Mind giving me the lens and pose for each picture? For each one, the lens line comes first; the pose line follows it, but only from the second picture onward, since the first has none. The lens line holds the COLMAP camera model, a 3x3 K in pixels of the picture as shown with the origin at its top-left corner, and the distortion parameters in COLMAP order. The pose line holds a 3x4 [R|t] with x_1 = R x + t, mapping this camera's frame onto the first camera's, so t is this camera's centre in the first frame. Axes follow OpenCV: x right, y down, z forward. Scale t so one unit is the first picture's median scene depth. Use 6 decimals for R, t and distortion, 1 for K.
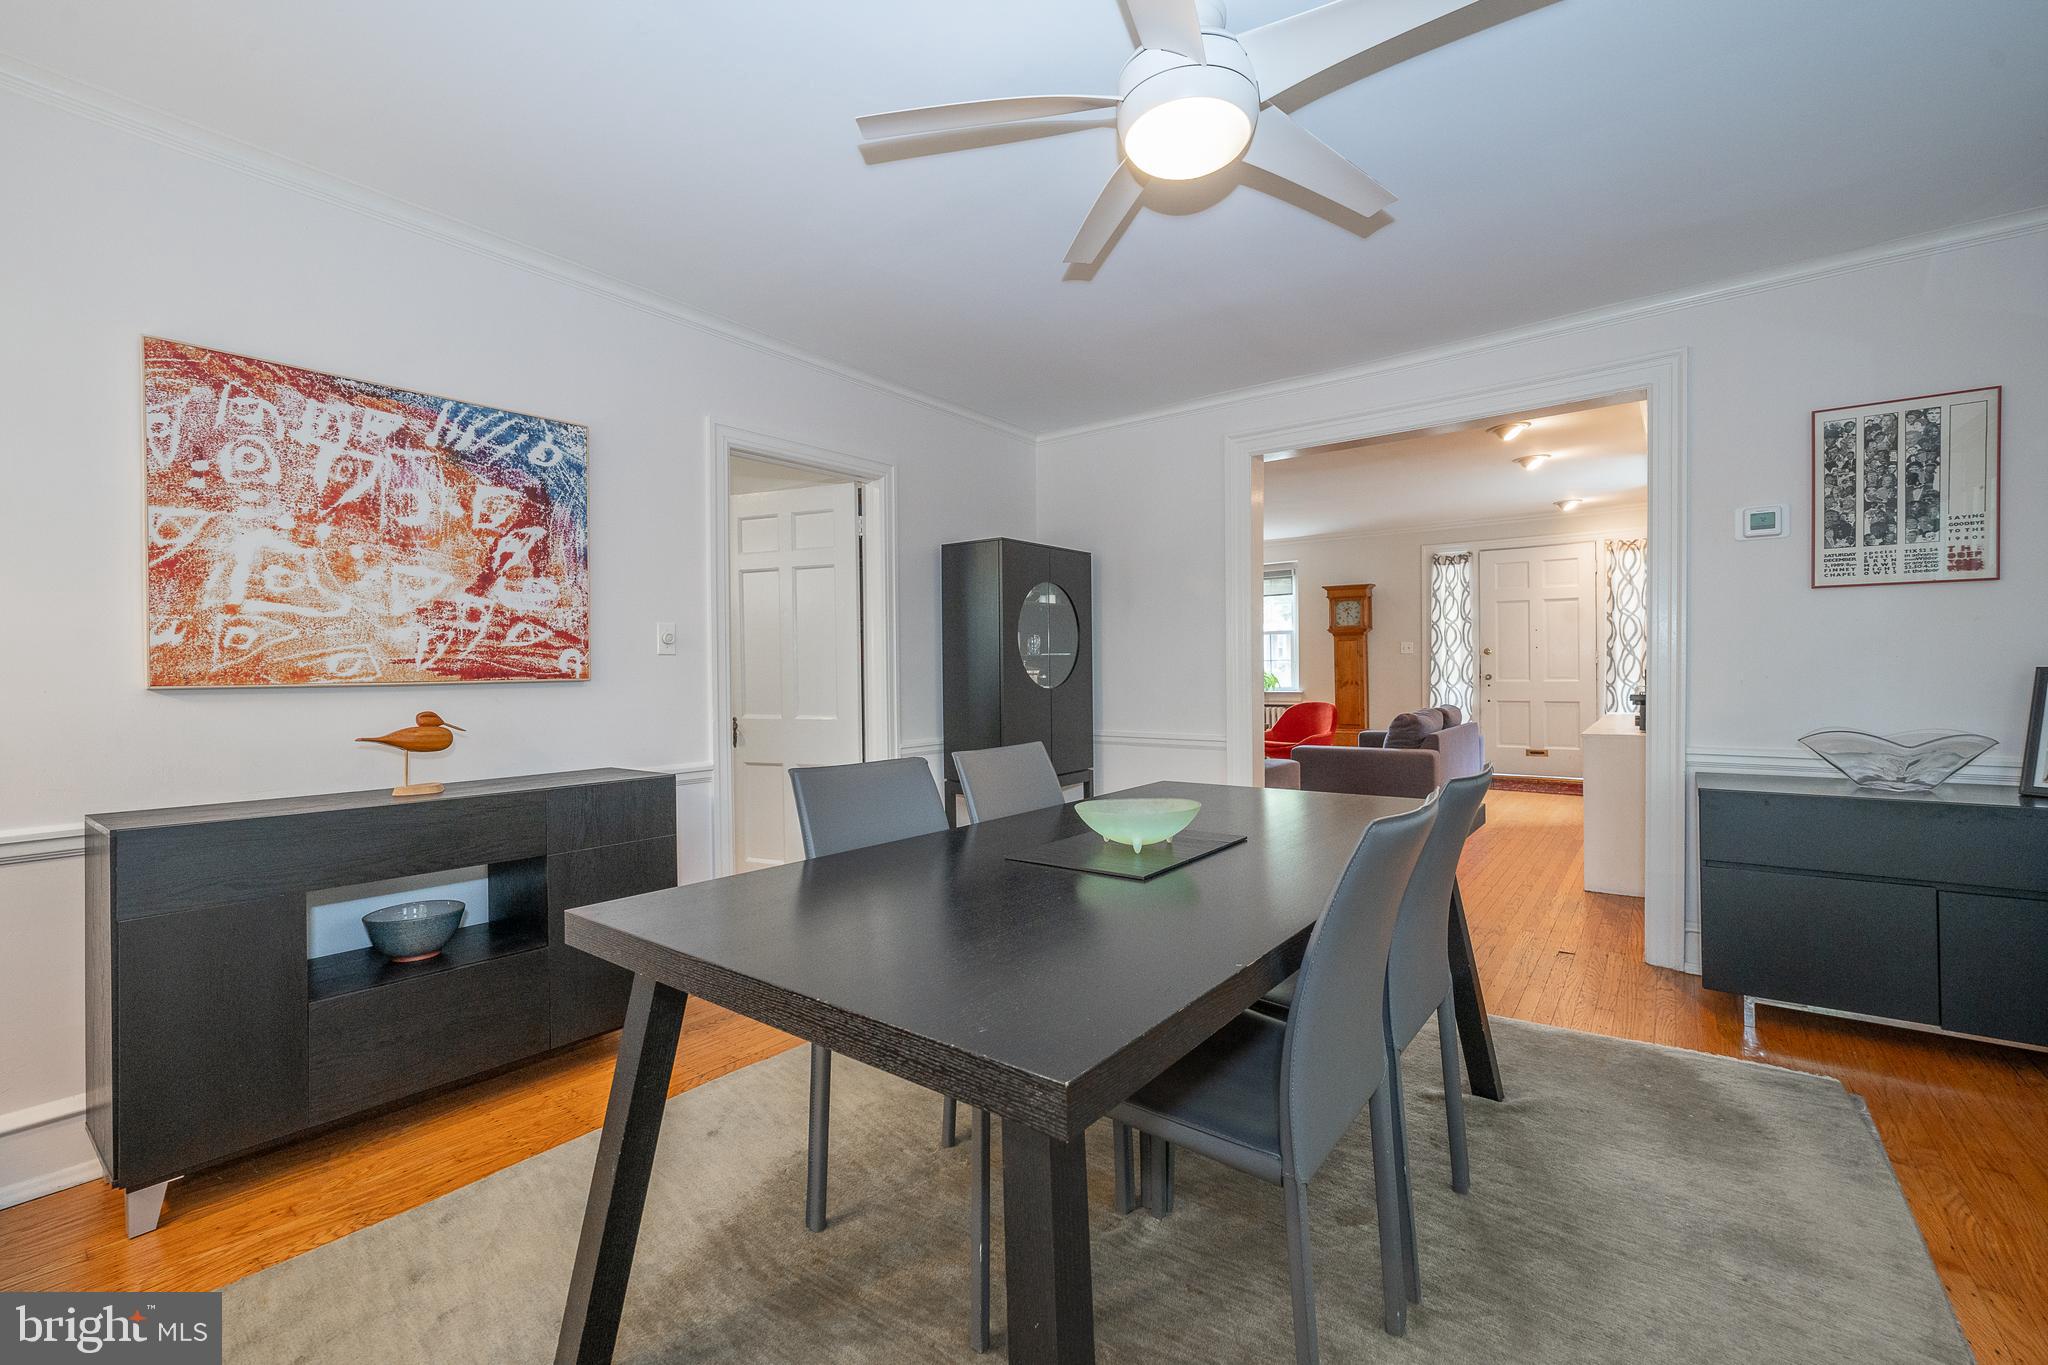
lens RADIAL K [[866.8, 0, 1024.0], [0, 866.8, 682.5], [0, 0, 1]] dist [0.001247, 0.000076]
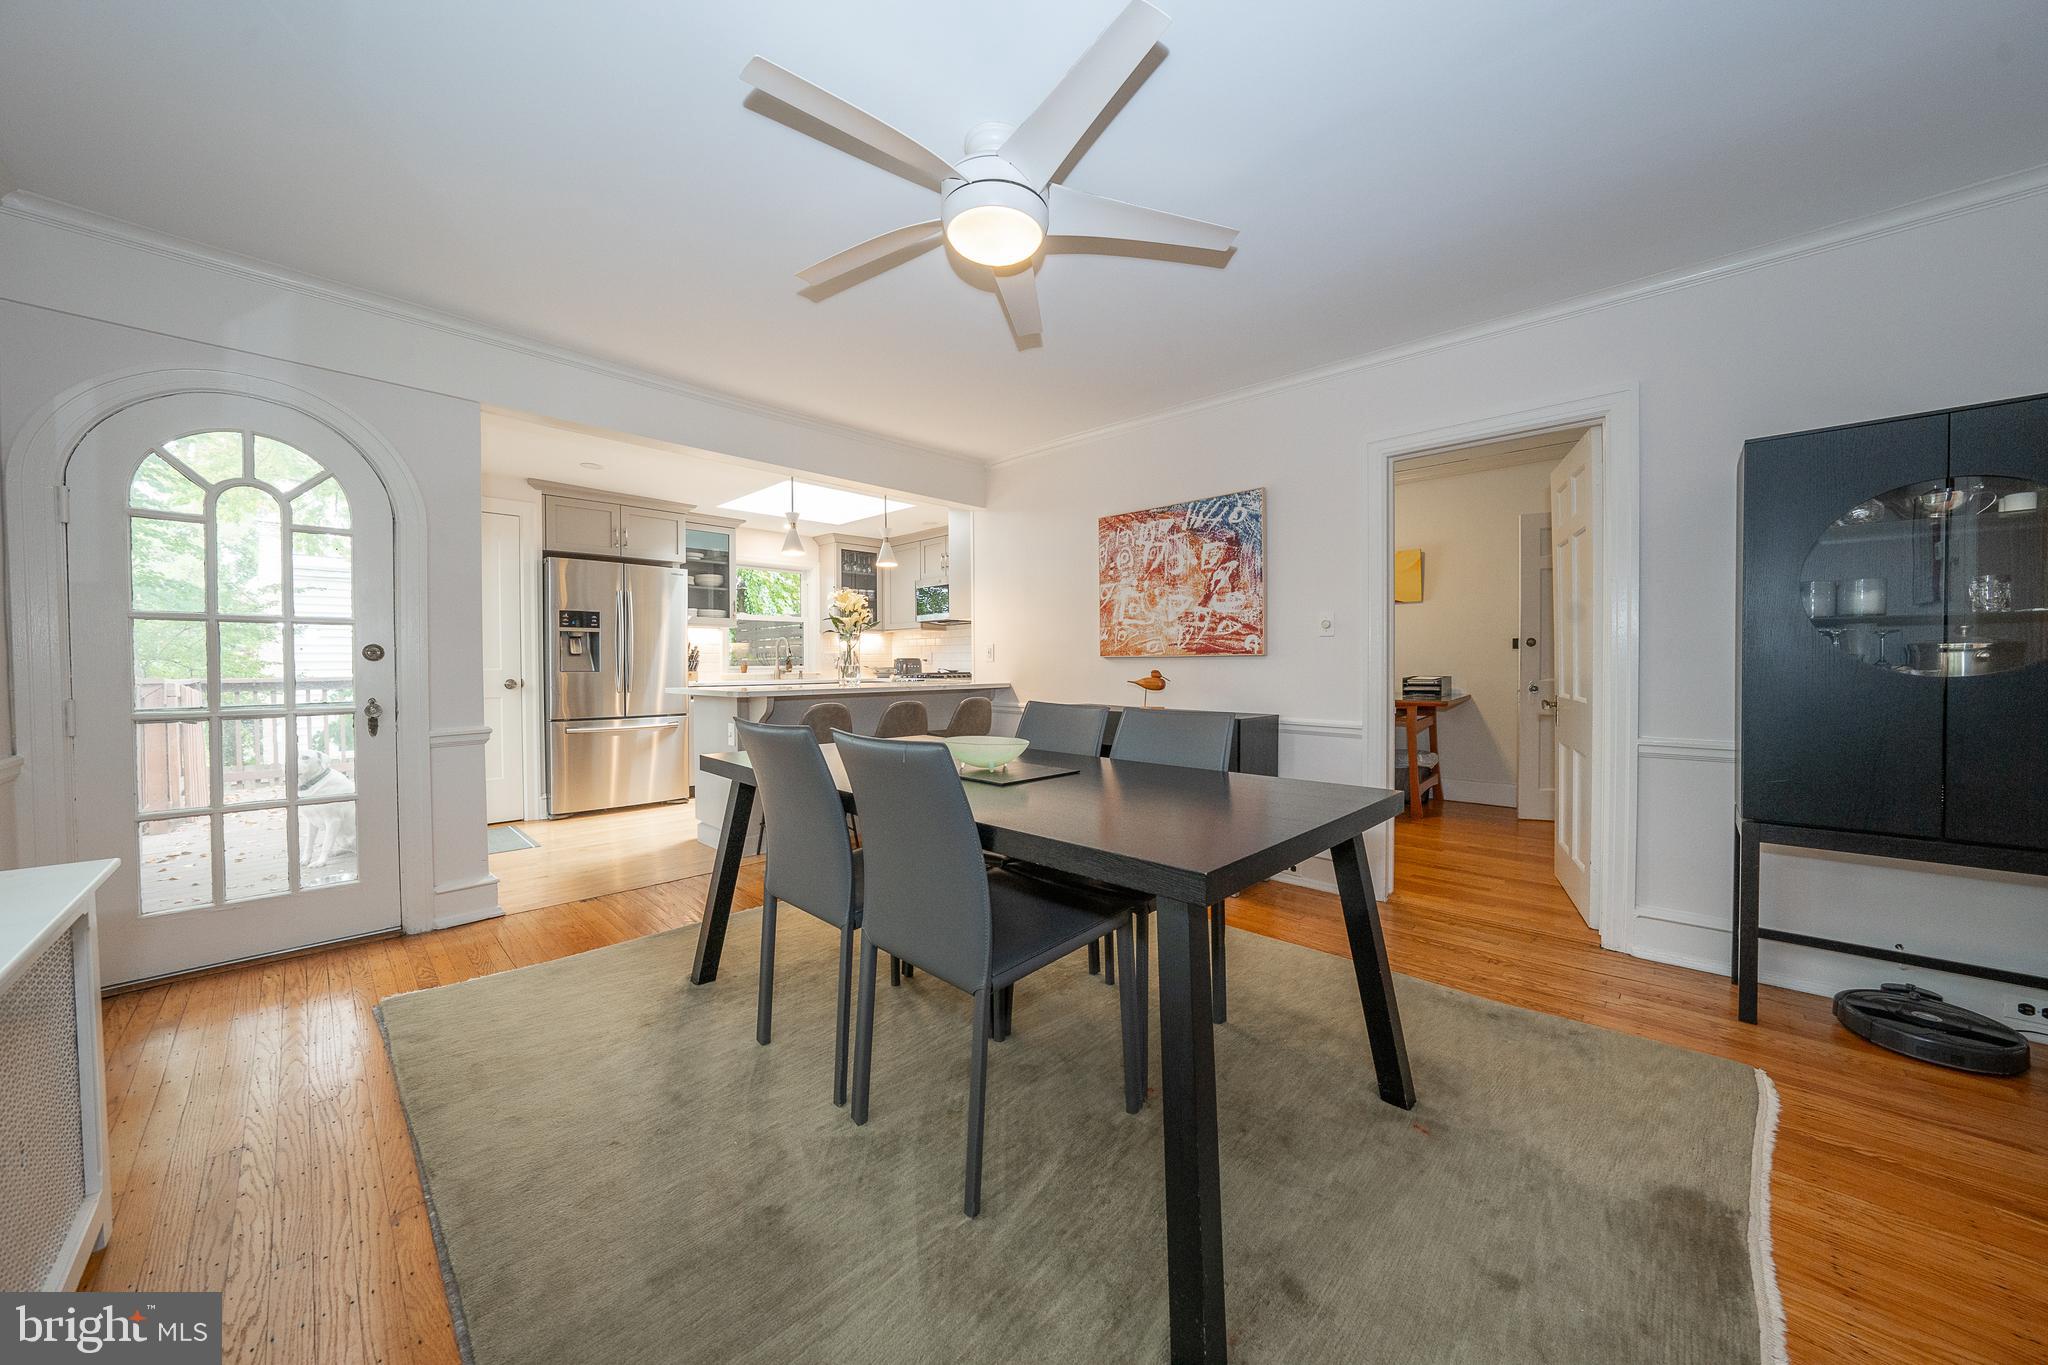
lens RADIAL K [[711.7, 0, 1024.0], [0, 711.7, 682.5], [0, 0, 1]] dist [-0.014335, 0.000091]
pose [[-0.107223, 0.039817, -0.993437, 0.864385], [-0.011145, 0.999087, 0.041246, -0.001379], [0.994173, 0.015495, -0.106681, 0.794621]]
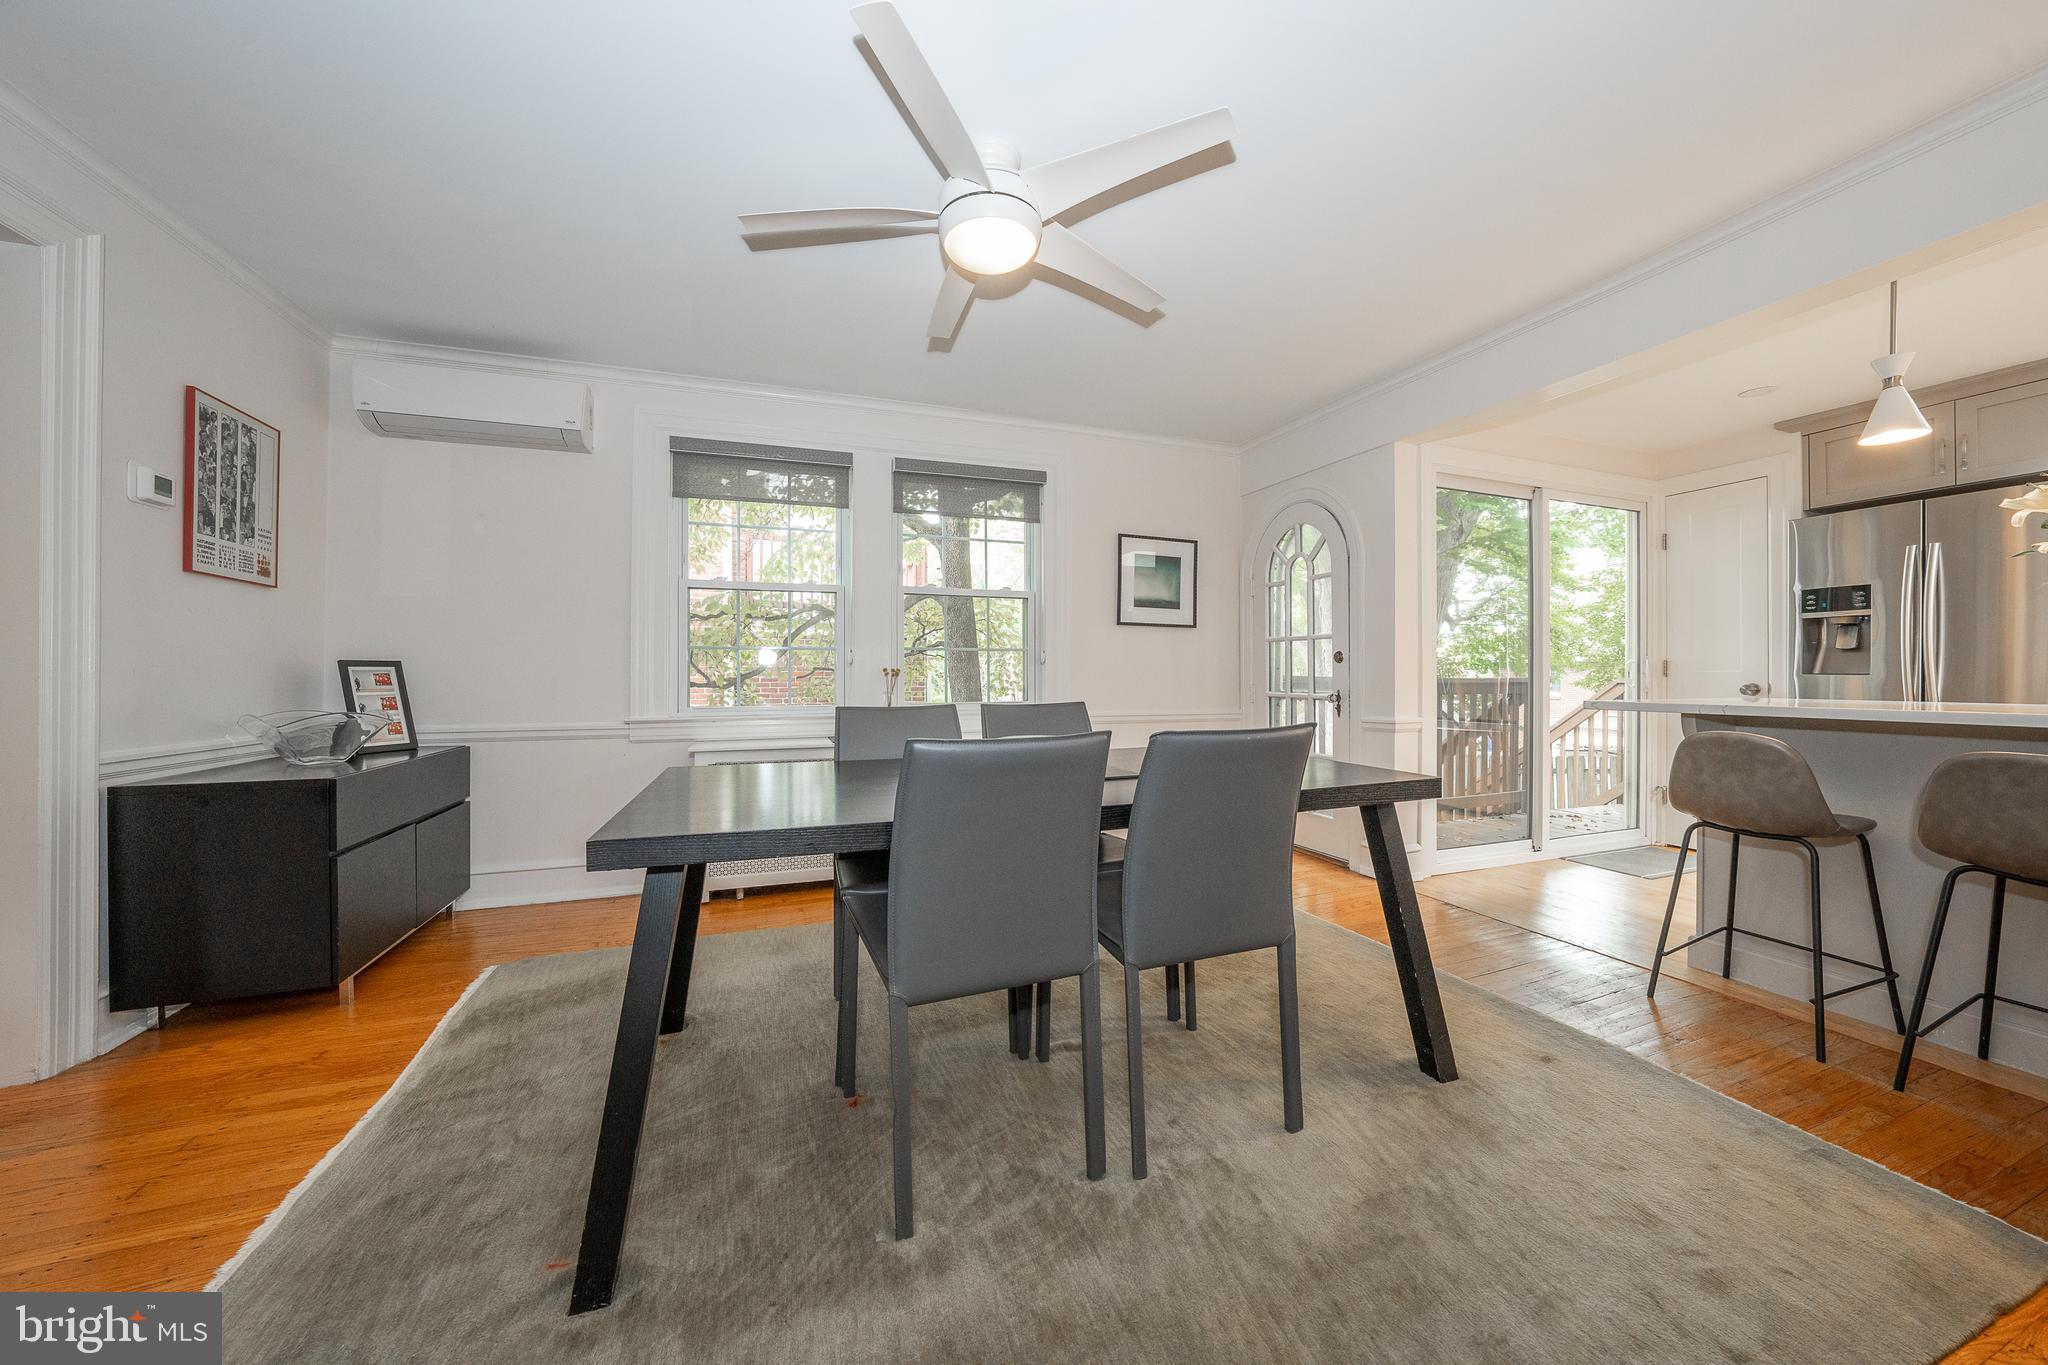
lens RADIAL K [[711.7, 0, 1024.0], [0, 711.7, 682.5], [0, 0, 1]] dist [-0.014335, 0.000091]
pose [[-0.847790, 0.010860, 0.530221, -0.289614], [0.022416, 0.999631, 0.015367, 0.023381], [-0.529858, 0.024913, -0.847720, 1.306694]]
